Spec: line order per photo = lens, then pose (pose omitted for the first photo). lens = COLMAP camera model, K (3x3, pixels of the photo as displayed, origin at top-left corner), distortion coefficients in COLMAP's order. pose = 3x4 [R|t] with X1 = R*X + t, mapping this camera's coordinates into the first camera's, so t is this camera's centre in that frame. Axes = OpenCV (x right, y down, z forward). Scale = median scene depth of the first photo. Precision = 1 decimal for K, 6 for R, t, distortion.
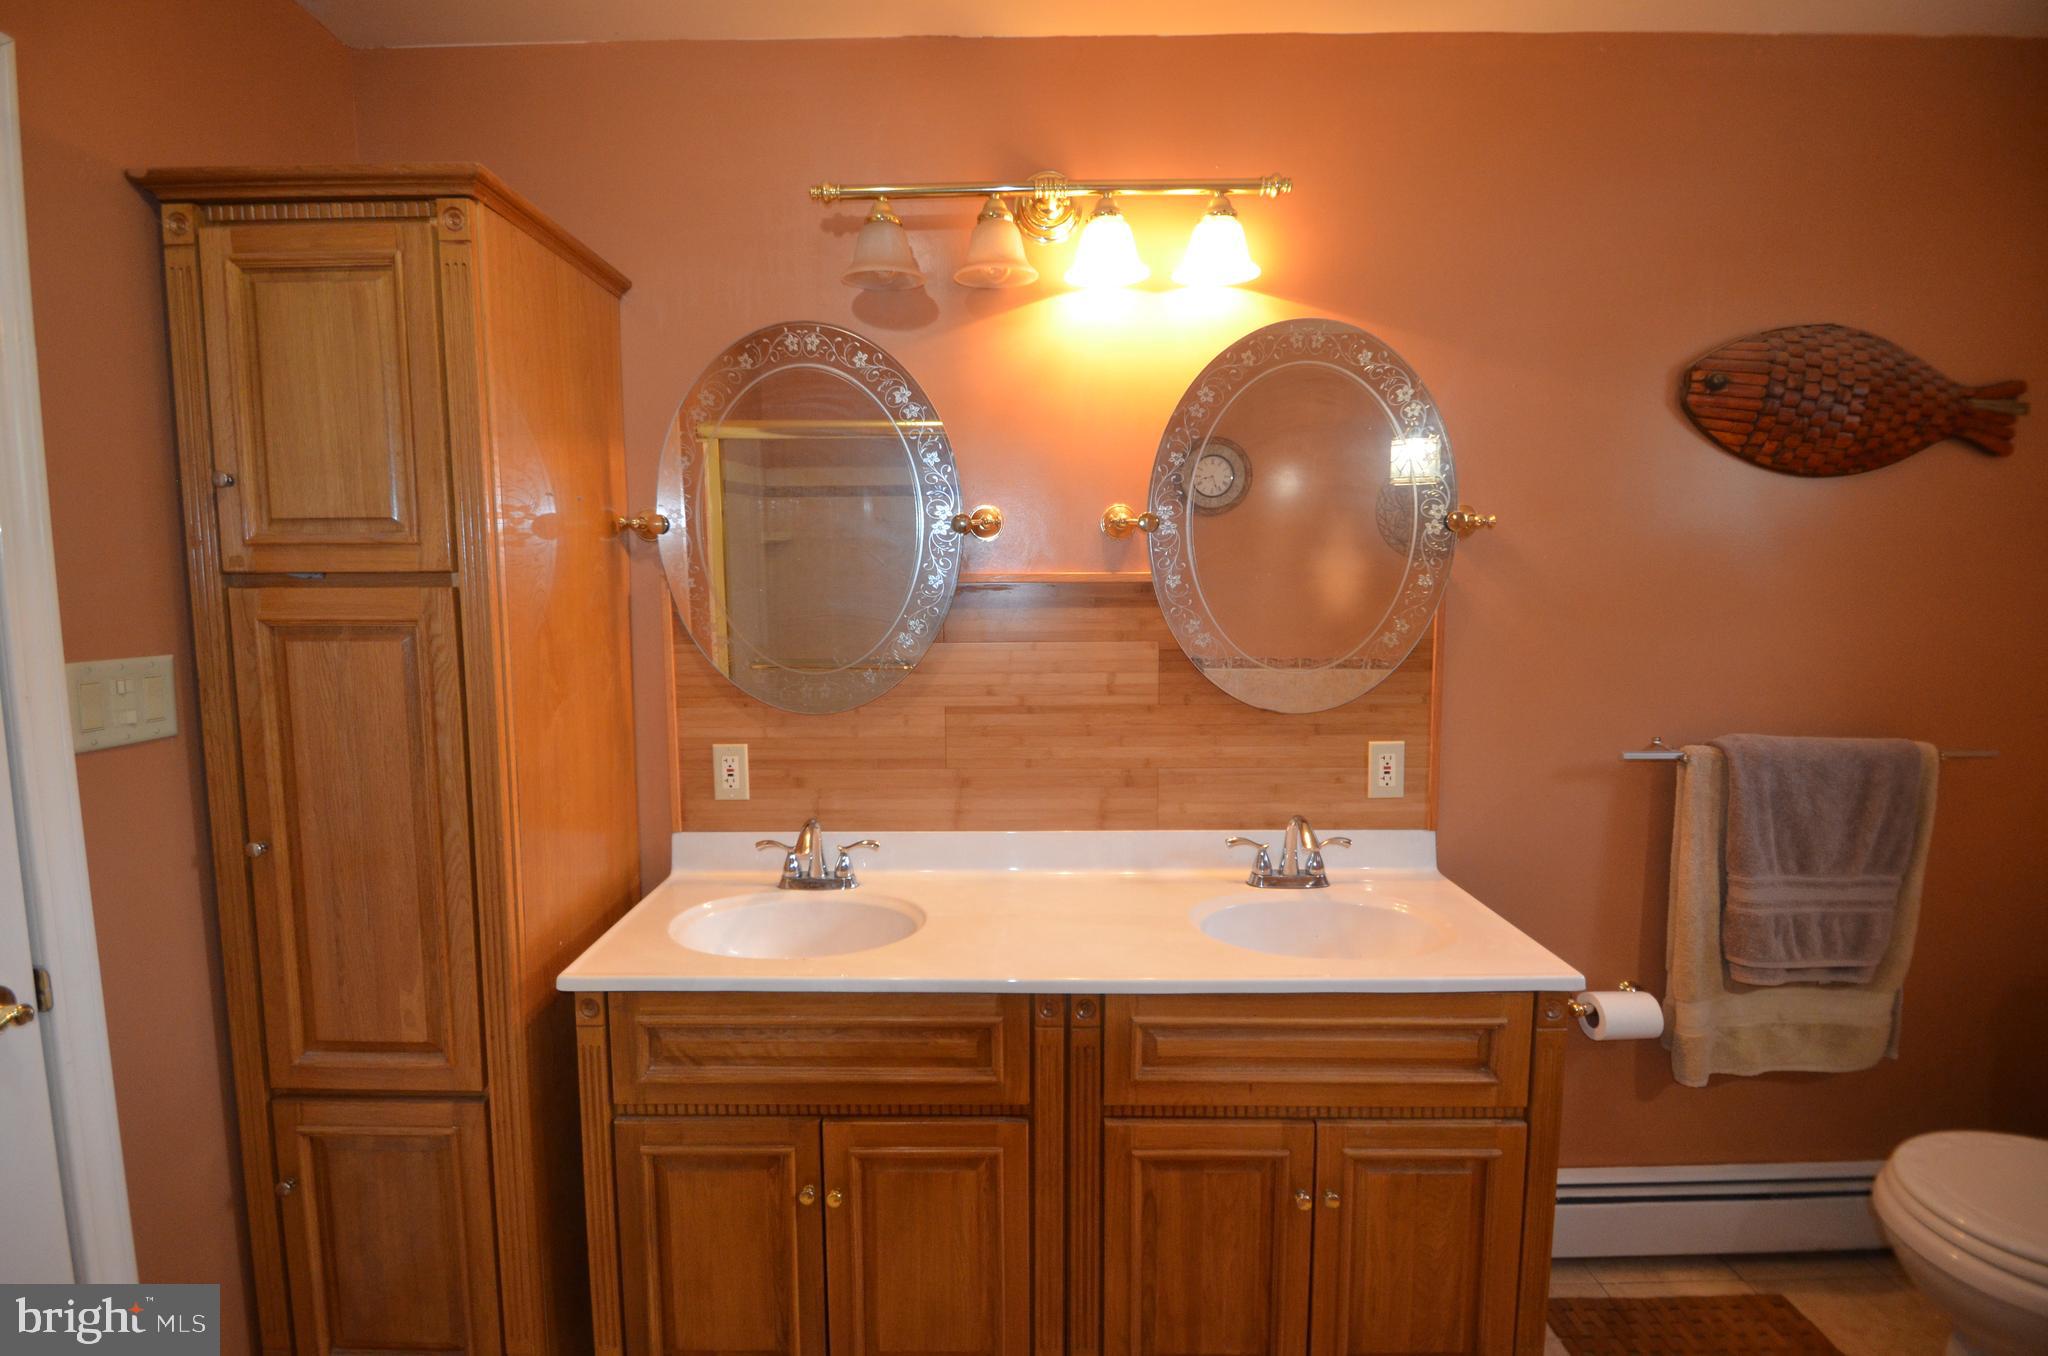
lens RADIAL K [[894.3, 0, 993.6], [0, 894.3, 645.1], [0, 0, 1]] dist [-0.002992, -0.004346]
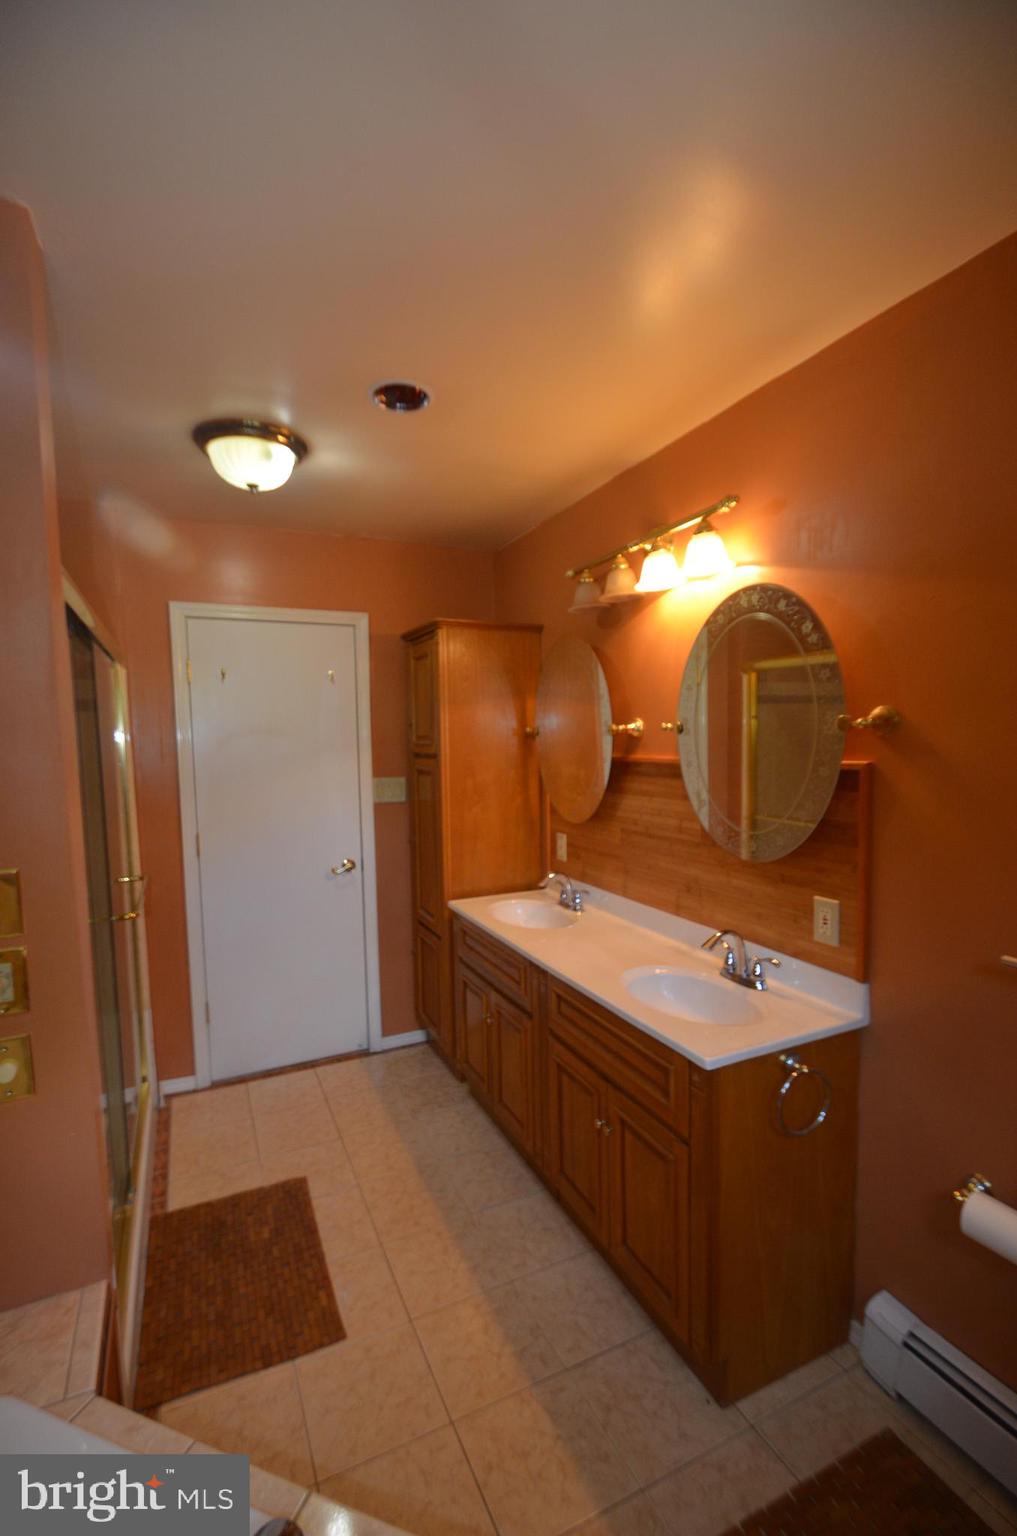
lens RADIAL K [[670.7, 0, 501.2], [0, 670.7, 770.8], [0, 0, 1]] dist [-0.002992, -0.004346]
pose [[0.435294, 0.043762, -0.899224, 1.077327], [-0.060566, 0.997979, 0.019249, -0.061002], [0.898249, 0.046084, 0.437064, 0.173094]]
